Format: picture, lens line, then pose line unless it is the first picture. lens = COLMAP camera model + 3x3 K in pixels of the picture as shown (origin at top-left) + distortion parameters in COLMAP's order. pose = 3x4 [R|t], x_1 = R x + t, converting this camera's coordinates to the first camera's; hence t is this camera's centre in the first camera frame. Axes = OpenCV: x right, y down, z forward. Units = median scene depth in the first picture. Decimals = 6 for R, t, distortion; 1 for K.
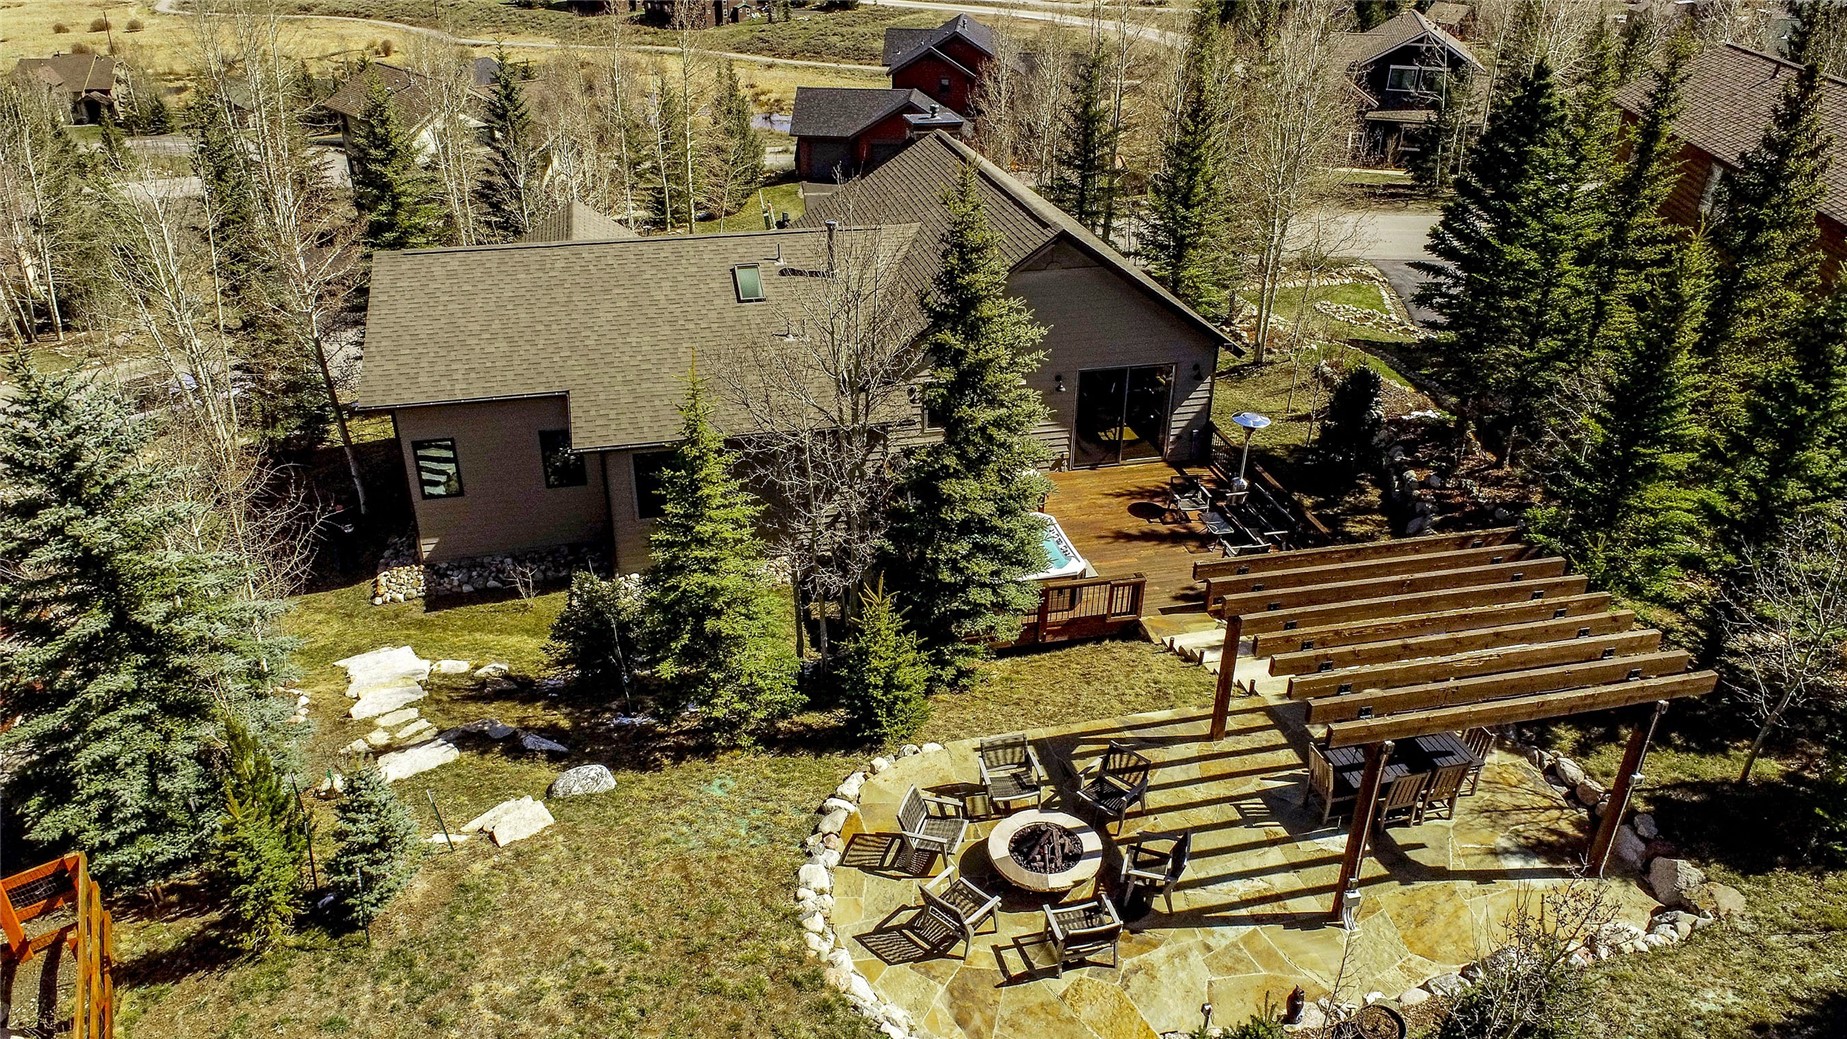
lens RADIAL K [[1242.6, 0, 923.5], [0, 1242.6, 519.5], [0, 0, 1]] dist [-0.010172, -0.002926]
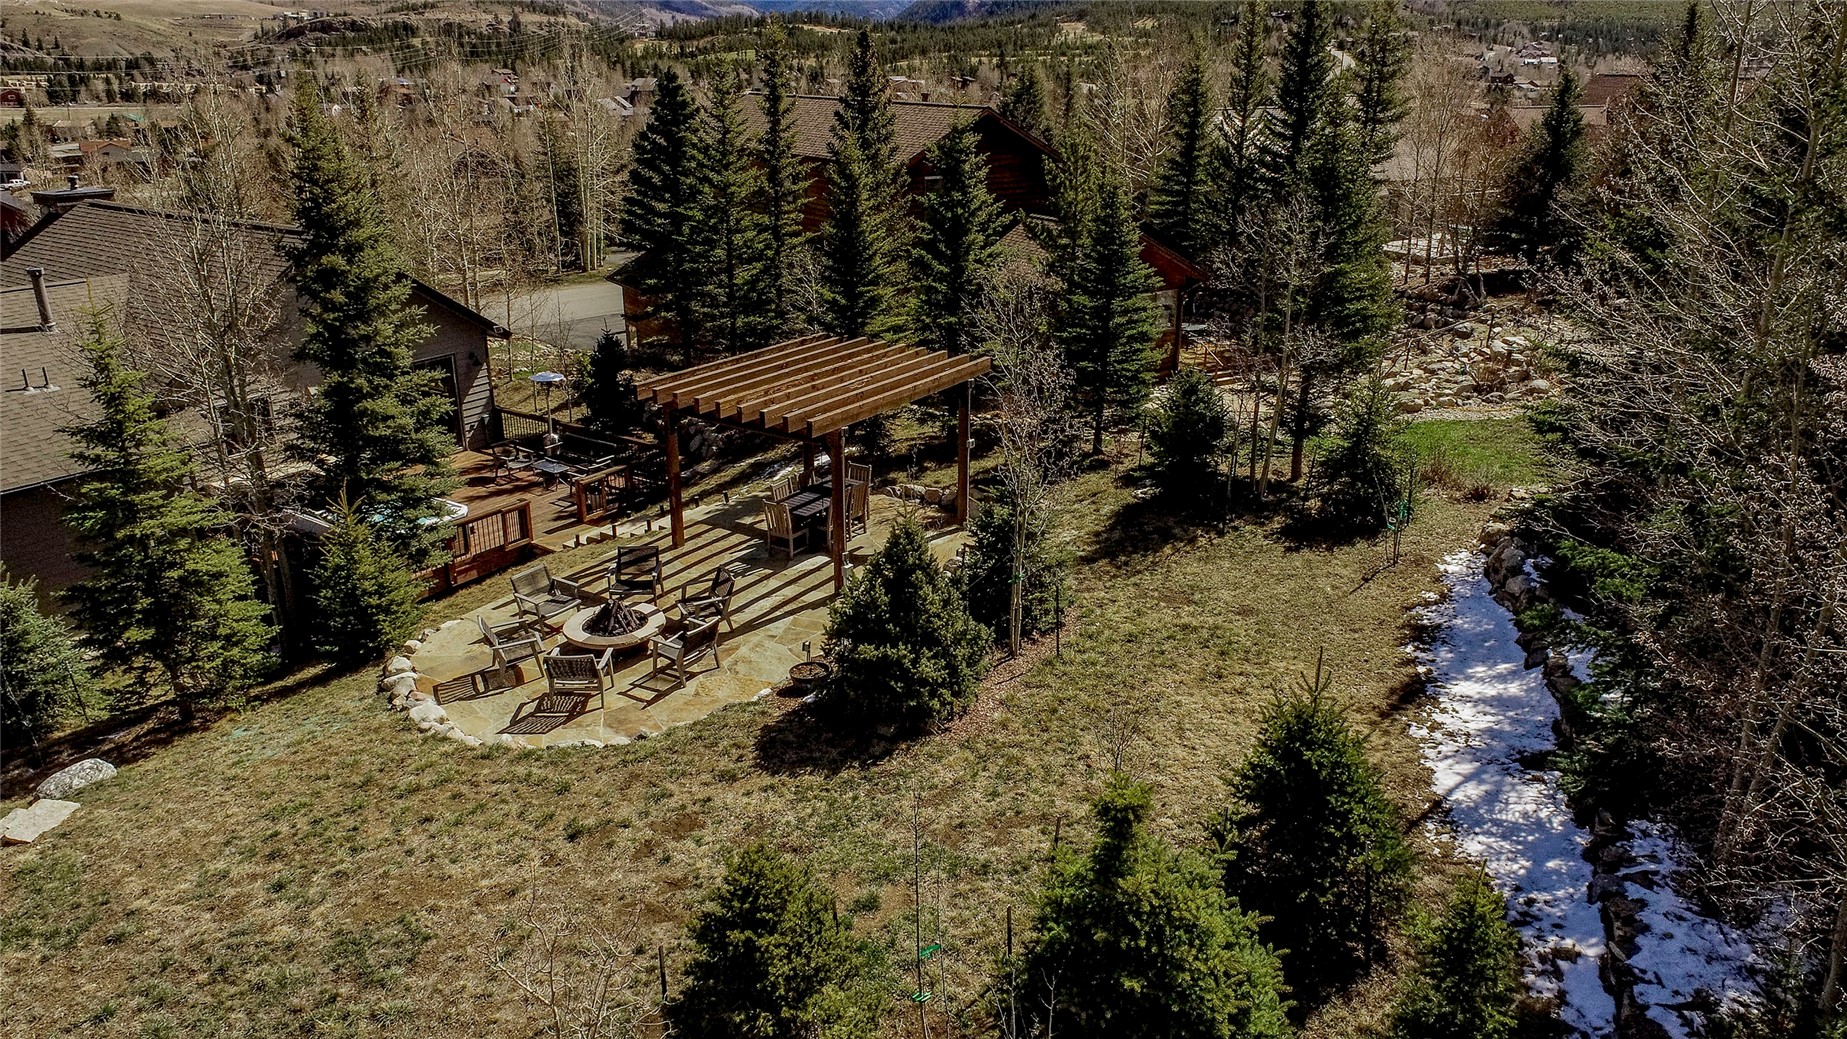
lens RADIAL K [[1242.6, 0, 923.5], [0, 1242.6, 519.5], [0, 0, 1]] dist [-0.010172, -0.002926]
pose [[0.730917, -0.247403, 0.636044, -0.320274], [0.326822, 0.945052, -0.007973, 0.221625], [-0.599122, 0.213701, 0.771612, -0.061728]]
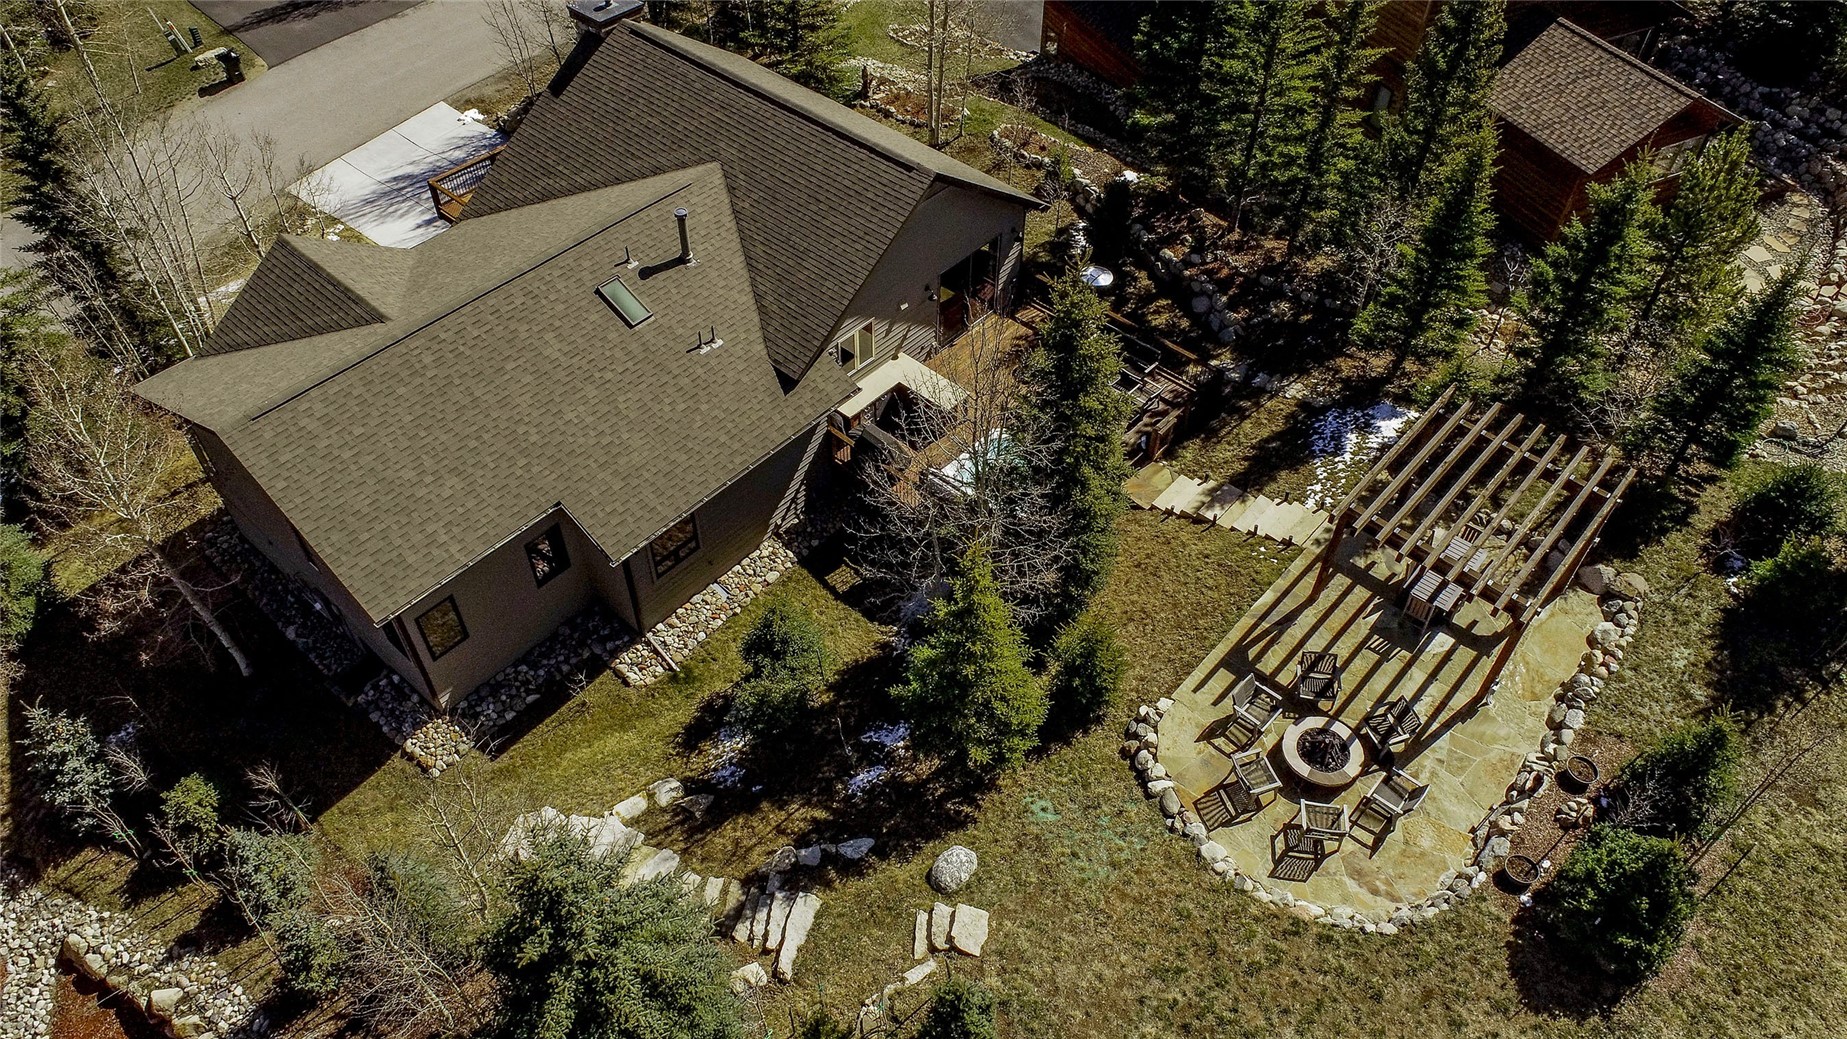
lens RADIAL K [[1251.7, 0, 895.7], [0, 1251.7, 522.8], [0, 0, 1]] dist [-0.032488, 0.000028]
pose [[0.823640, -0.421809, 0.379071, -0.590018], [0.270897, 0.879862, 0.390458, -0.524429], [-0.498229, -0.218907, 0.838956, 0.083376]]
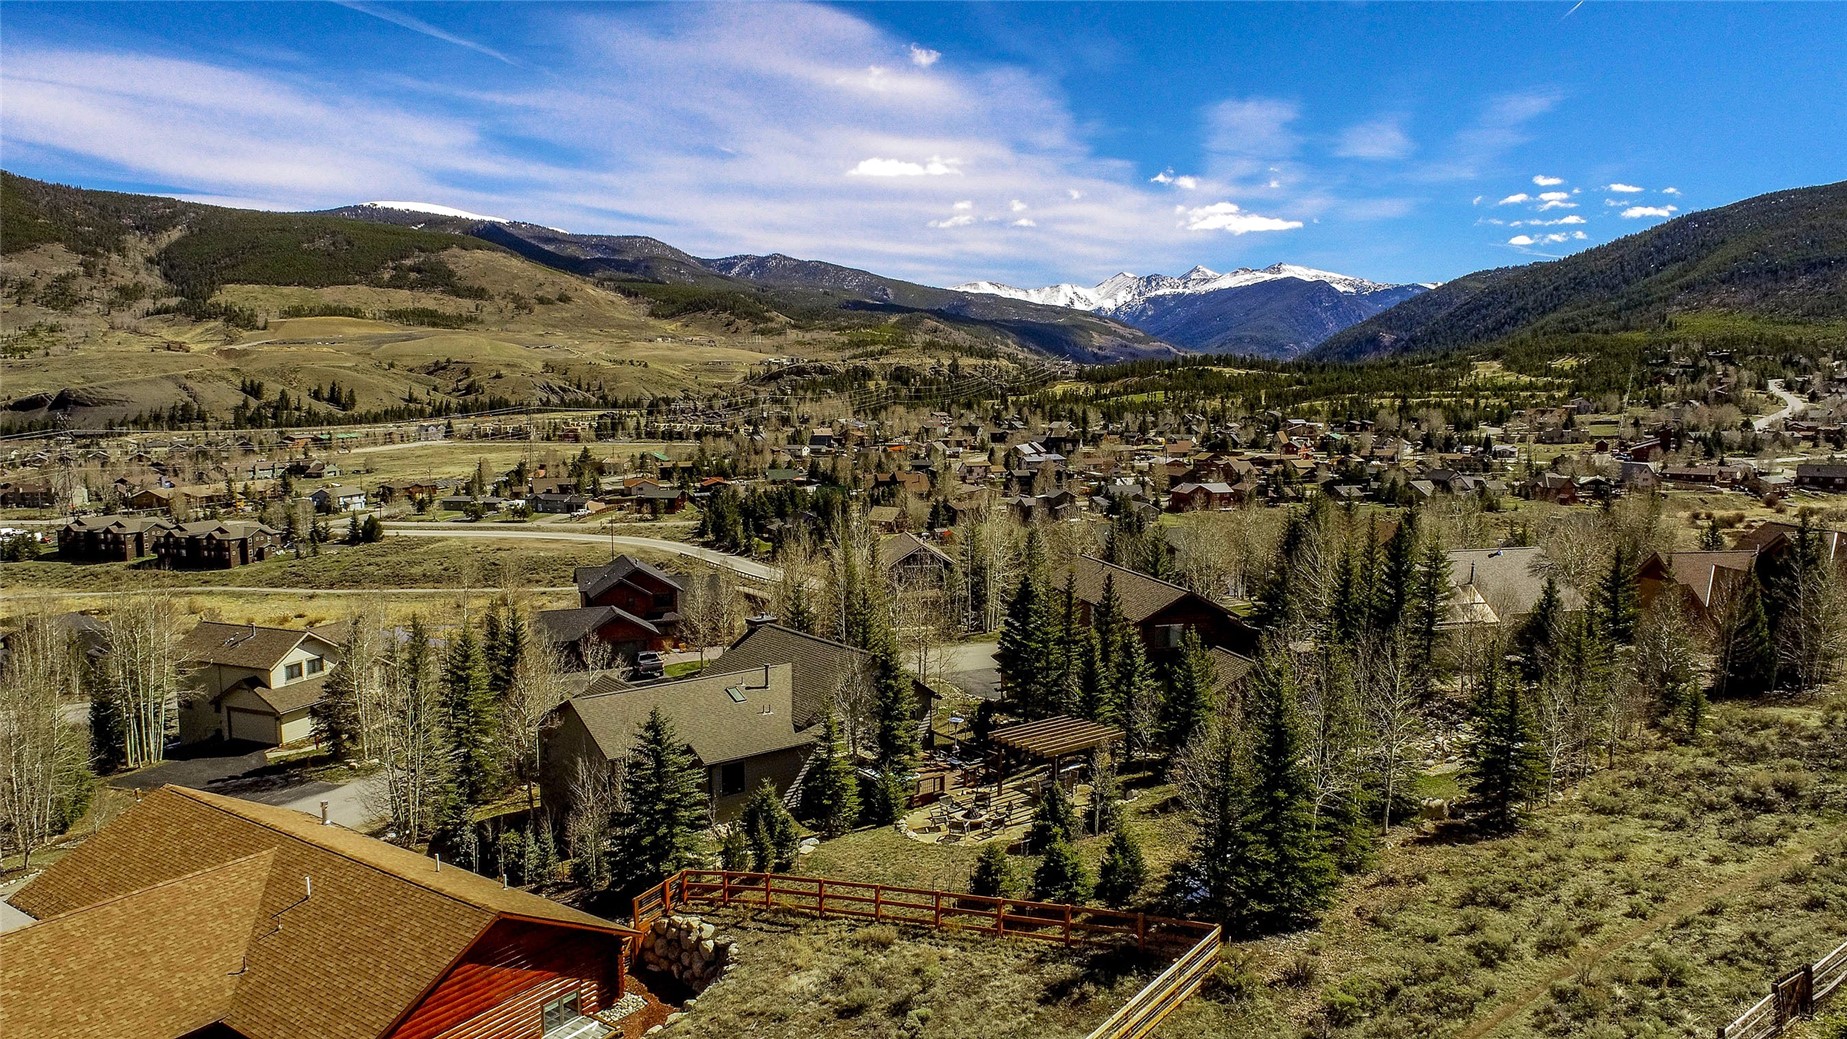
lens RADIAL K [[1242.6, 0, 923.5], [0, 1242.6, 519.5], [0, 0, 1]] dist [-0.010172, -0.002926]
pose [[0.909018, -0.059510, 0.412486, -1.086690], [0.209512, 0.920844, -0.328862, 0.482304], [-0.360265, 0.385362, 0.849532, -1.690872]]
